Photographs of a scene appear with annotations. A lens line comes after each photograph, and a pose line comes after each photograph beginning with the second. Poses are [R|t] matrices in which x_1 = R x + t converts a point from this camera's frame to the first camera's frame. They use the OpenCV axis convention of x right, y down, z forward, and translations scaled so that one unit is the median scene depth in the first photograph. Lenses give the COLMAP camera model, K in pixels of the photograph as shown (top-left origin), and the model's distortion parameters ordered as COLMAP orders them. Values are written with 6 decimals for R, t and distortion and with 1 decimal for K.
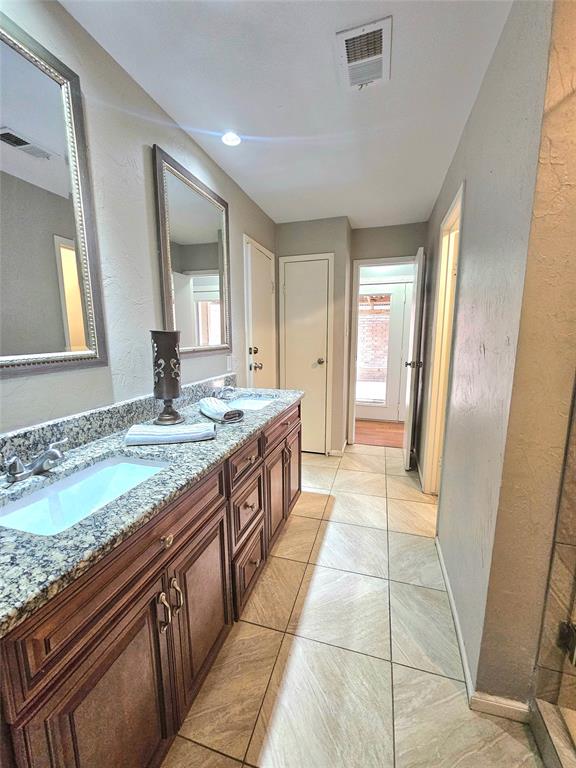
lens RADIAL K [[316.1, 0, 286.4], [0, 316.1, 383.5], [0, 0, 1]] dist [-0.006367, 0.002355]
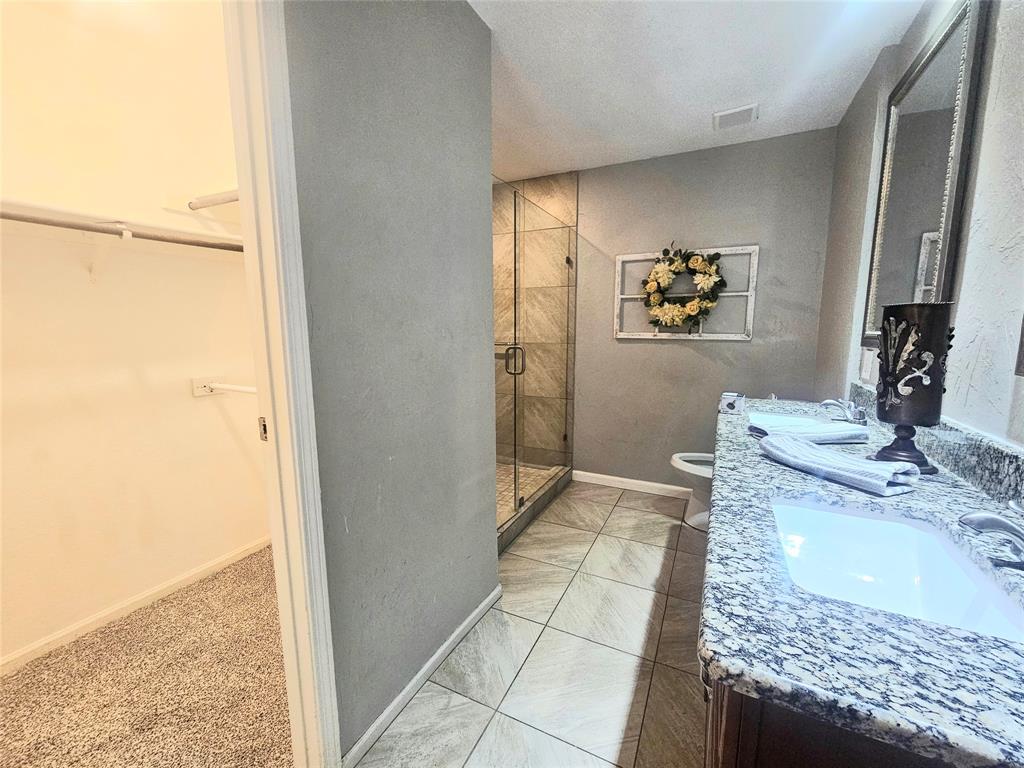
lens RADIAL K [[421.5, 0, 513.5], [0, 421.5, 386.6], [0, 0, 1]] dist [-0.006367, 0.002355]
pose [[-0.986614, -0.021062, 0.161710, 0.197770], [0.028224, 0.954607, 0.296529, -0.268357], [-0.160615, 0.297124, -0.941233, 1.833098]]
